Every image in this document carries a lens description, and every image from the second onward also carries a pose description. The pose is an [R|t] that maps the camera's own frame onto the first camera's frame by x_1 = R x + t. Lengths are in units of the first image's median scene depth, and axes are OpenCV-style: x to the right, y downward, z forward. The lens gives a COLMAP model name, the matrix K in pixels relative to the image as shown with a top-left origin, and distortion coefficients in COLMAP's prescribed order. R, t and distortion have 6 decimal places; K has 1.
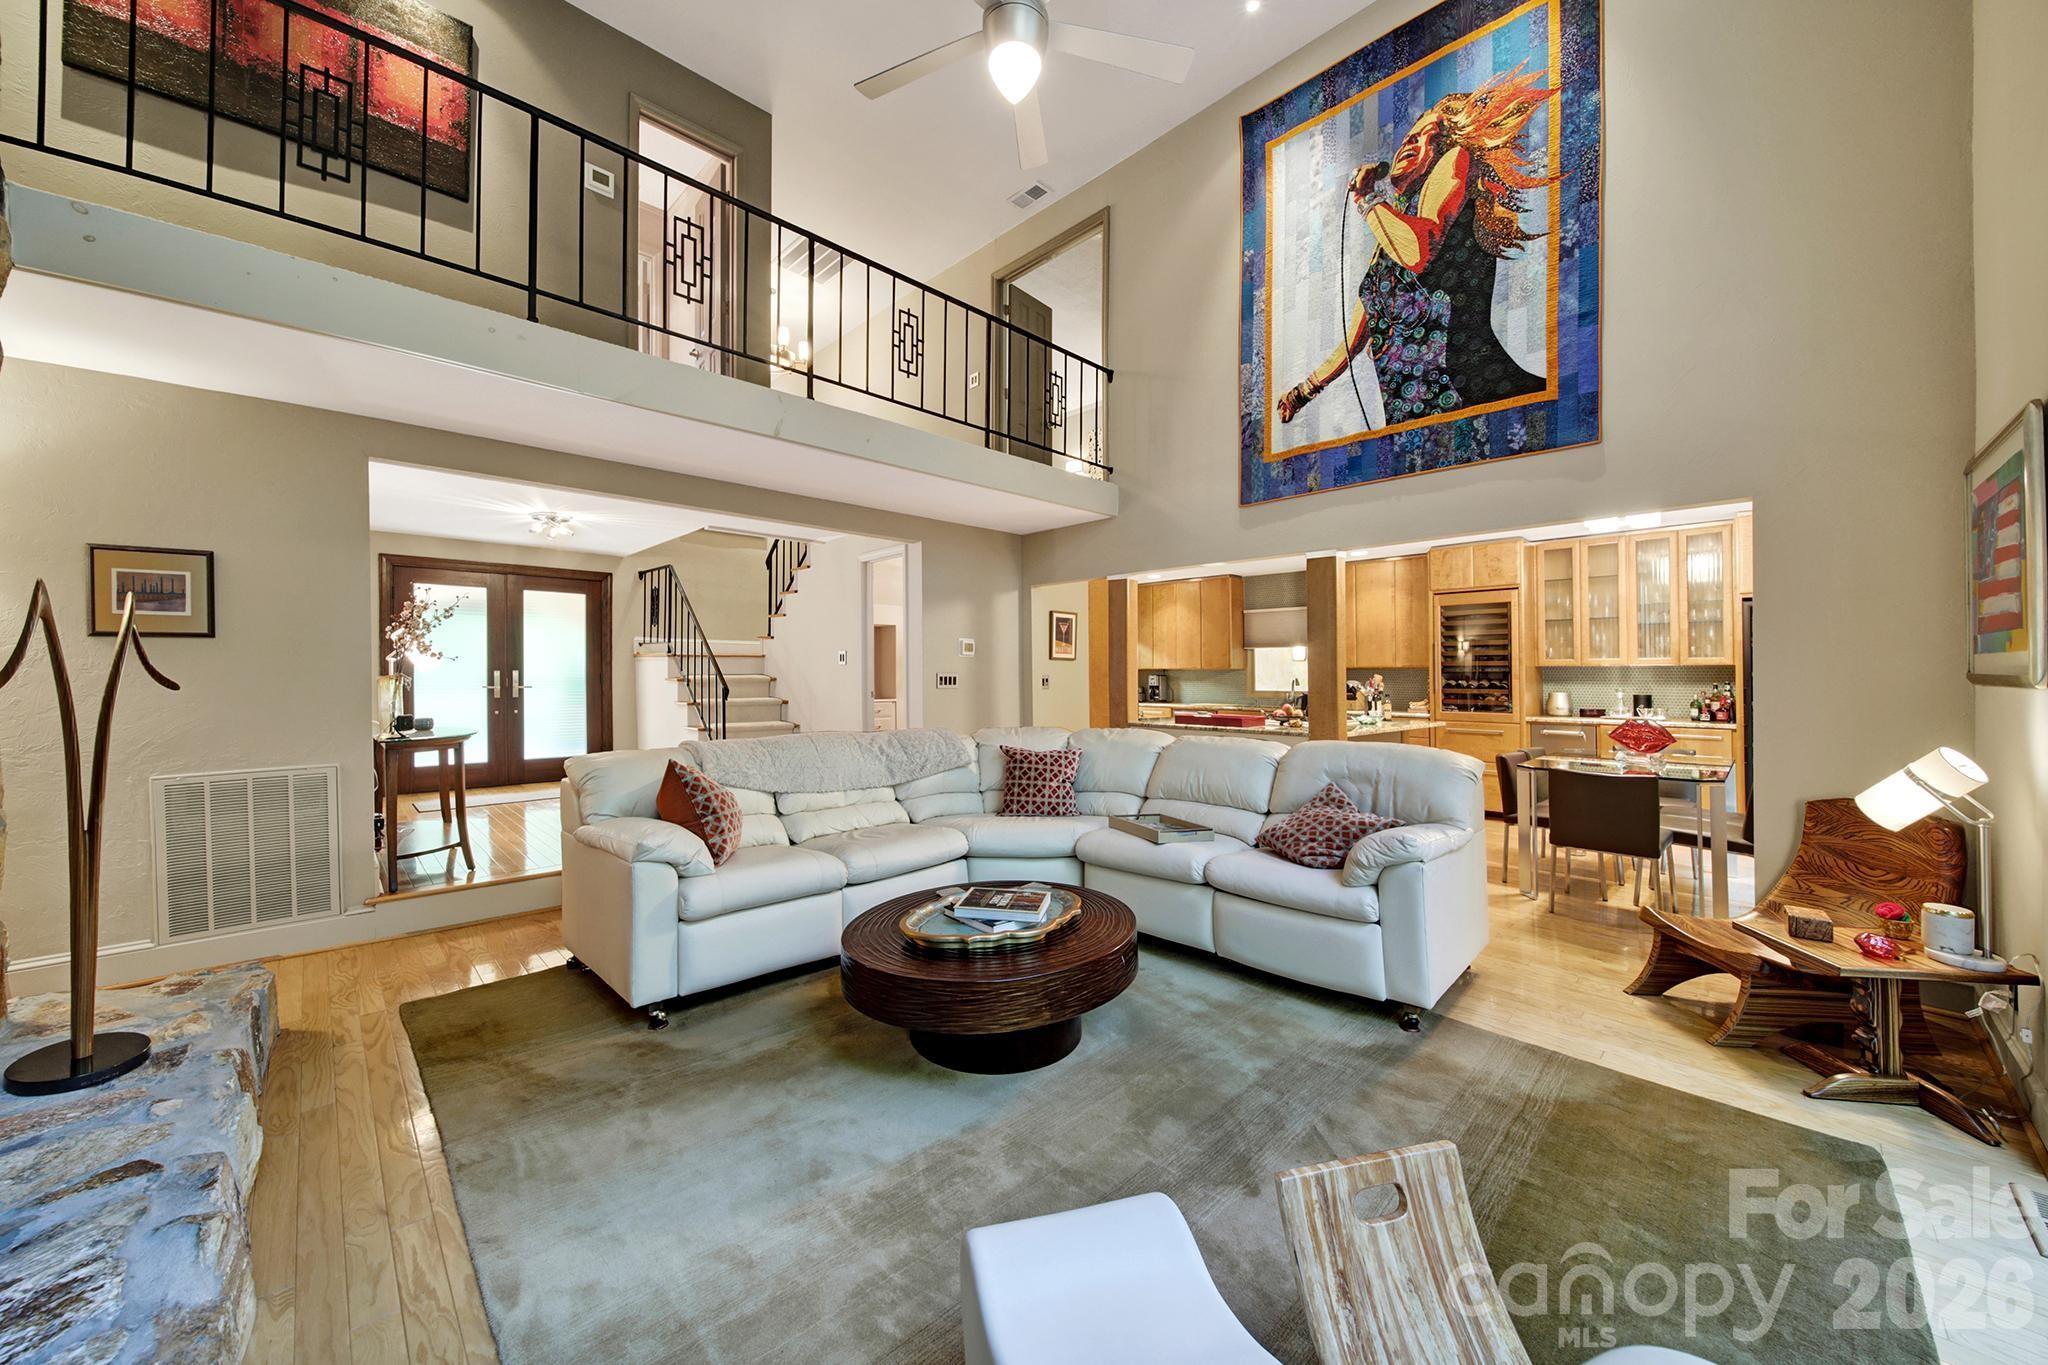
lens RADIAL K [[757.5, 0, 1070.6], [0, 757.5, 680.6], [0, 0, 1]] dist [0.000872, -0.000104]
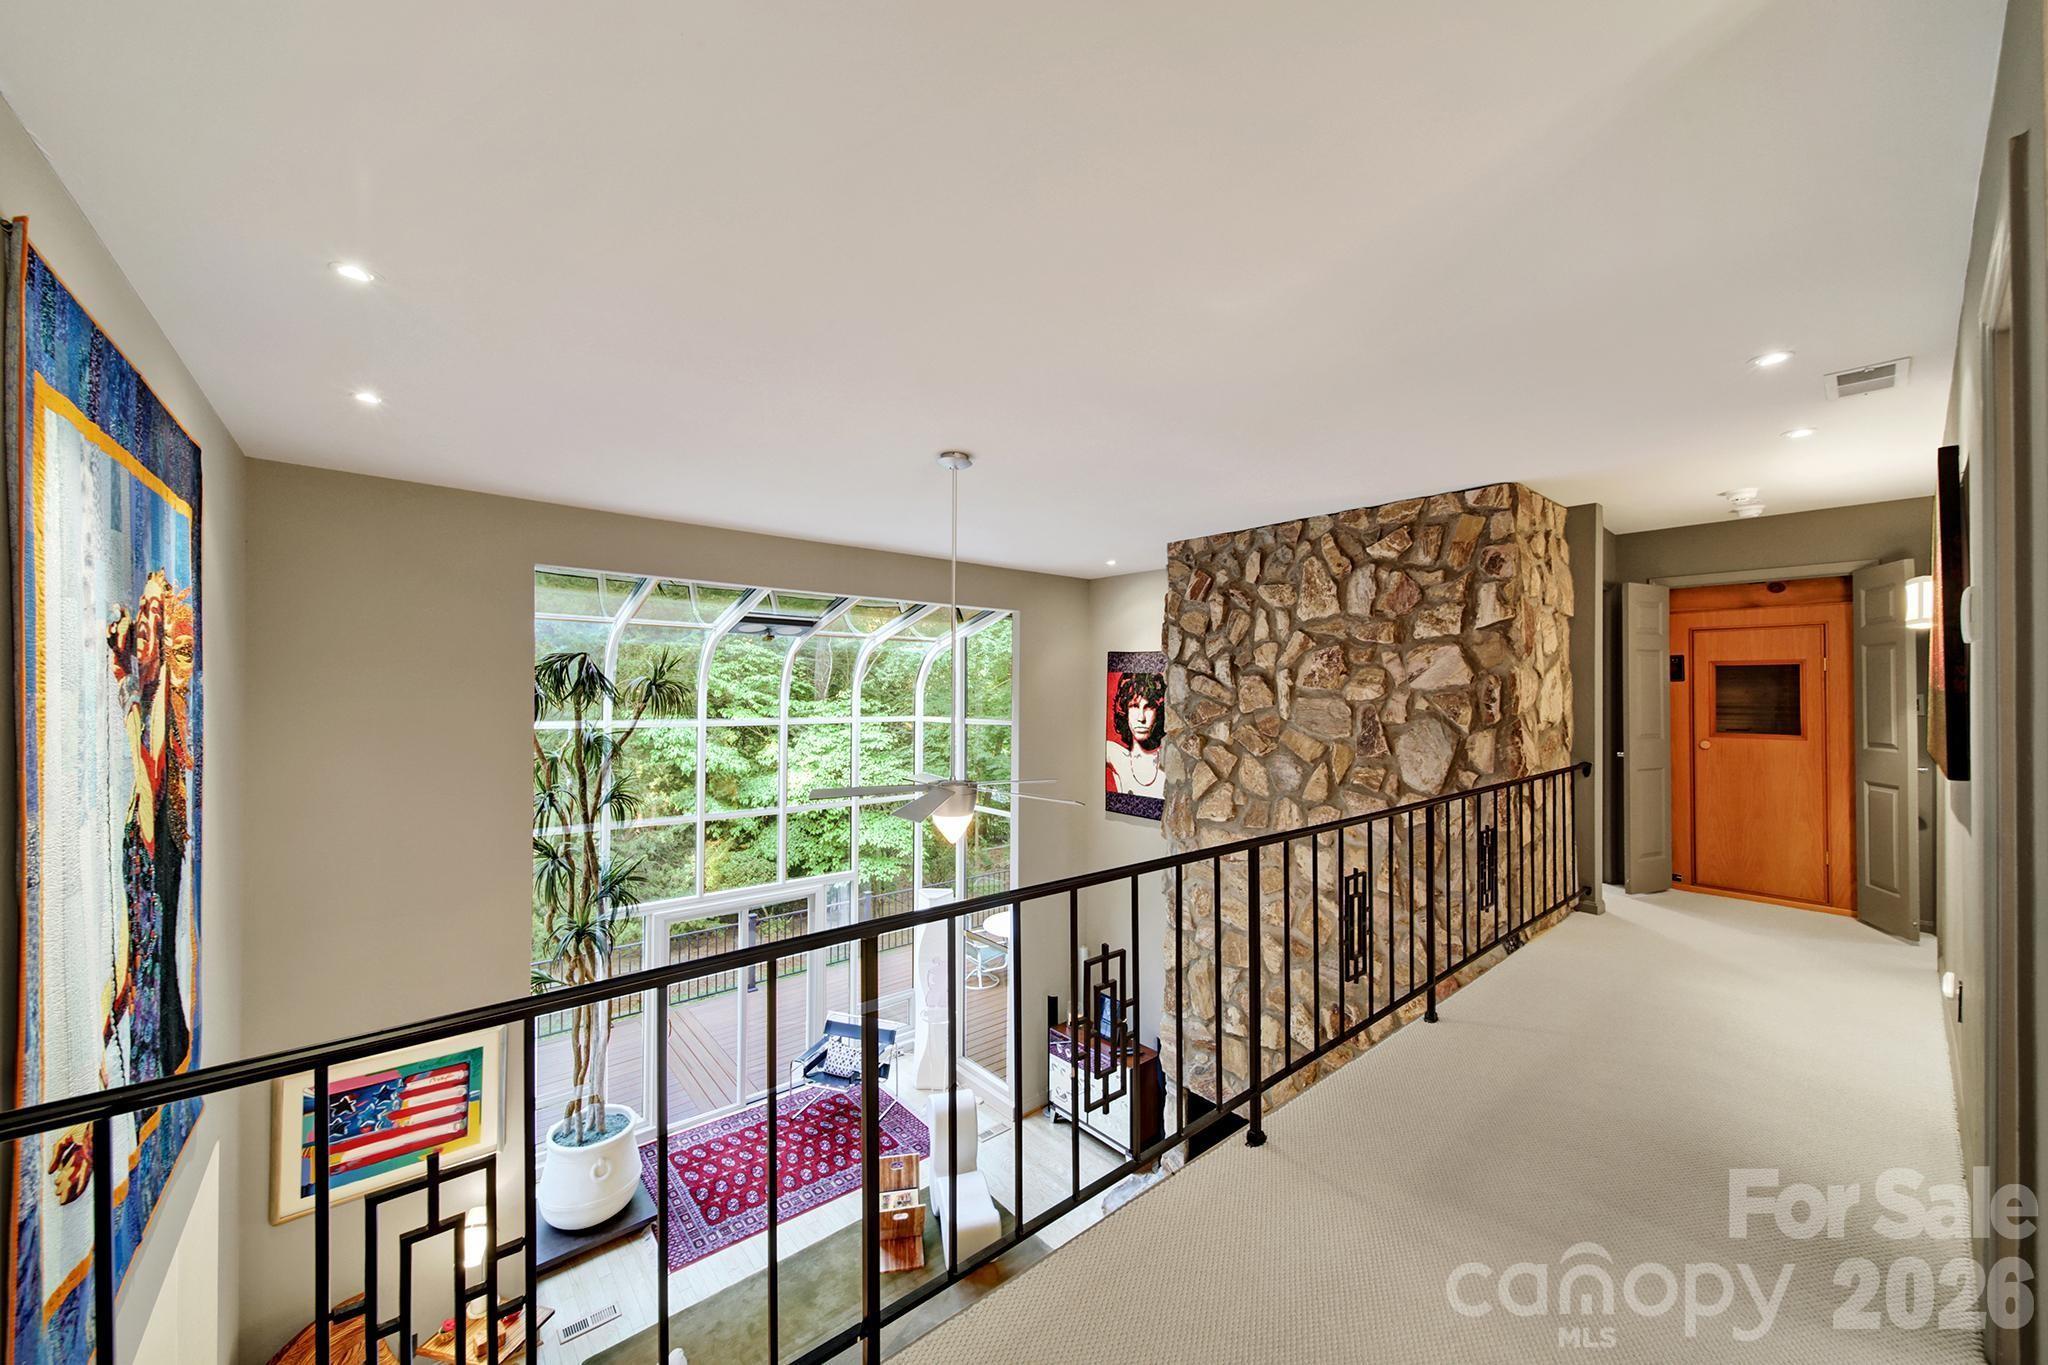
lens RADIAL K [[740.7, 0, 1062.5], [0, 740.7, 675.3], [0, 0, 1]] dist [-0.008366, -0.000131]
pose [[-0.996040, -0.006744, 0.088647, -0.221541], [-0.007885, 0.999890, -0.012531, -0.602686], [-0.088552, -0.013181, -0.995984, 1.325360]]
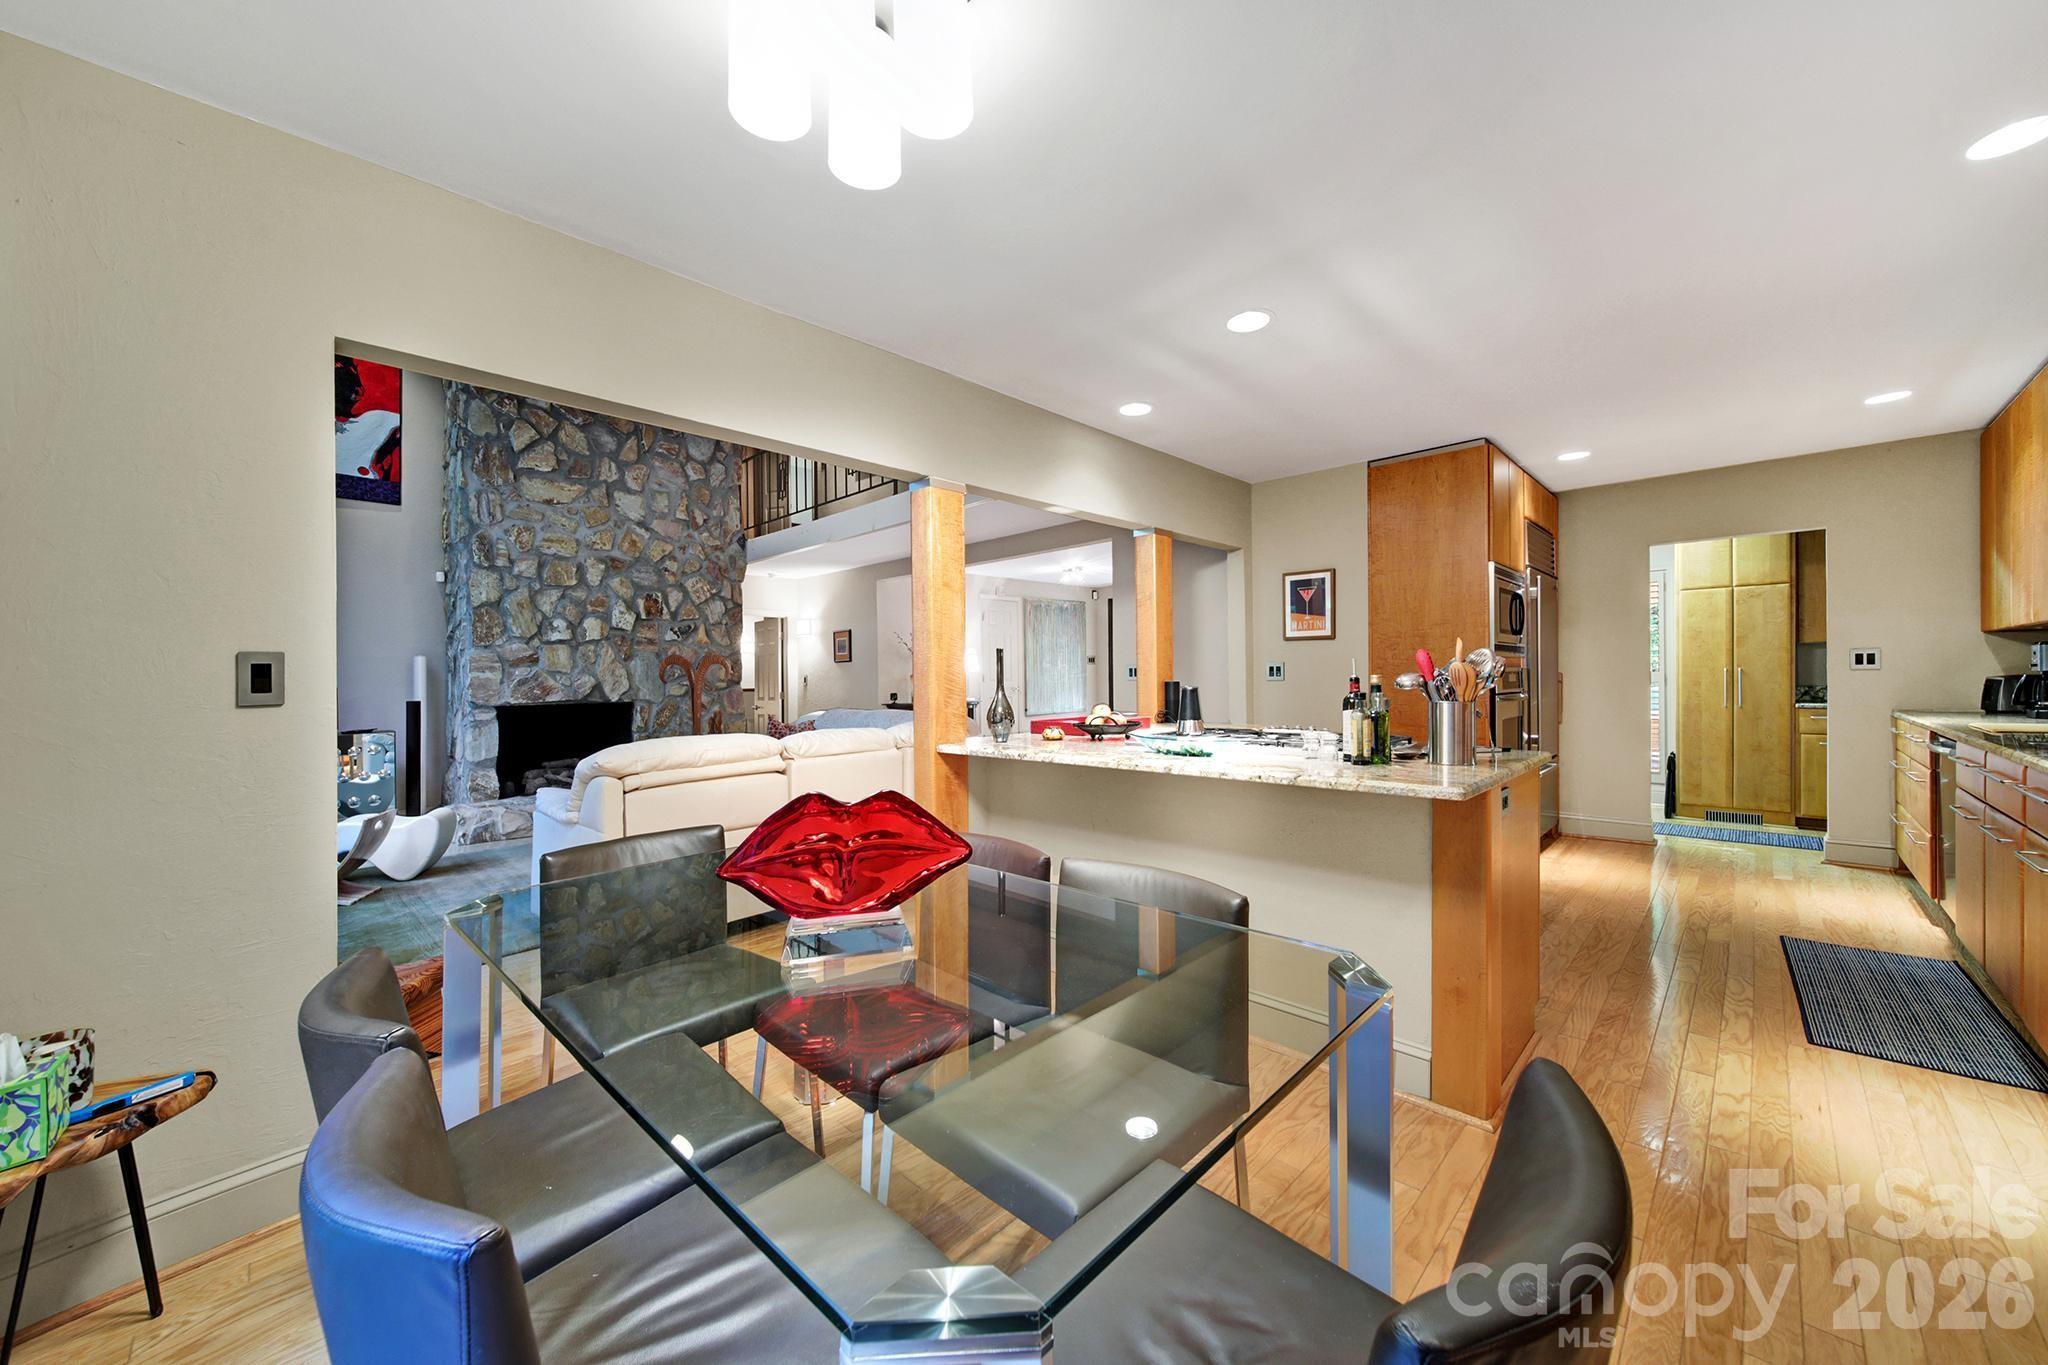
lens RADIAL K [[747.6, 0, 977.7], [0, 747.6, 667.3], [0, 0, 1]] dist [0.002542, -0.000017]
pose [[-0.054269, -0.014822, -0.998416, 0.996756], [0.012073, 0.999807, -0.015499, 0.005755], [0.998453, -0.012895, -0.054079, 1.064686]]
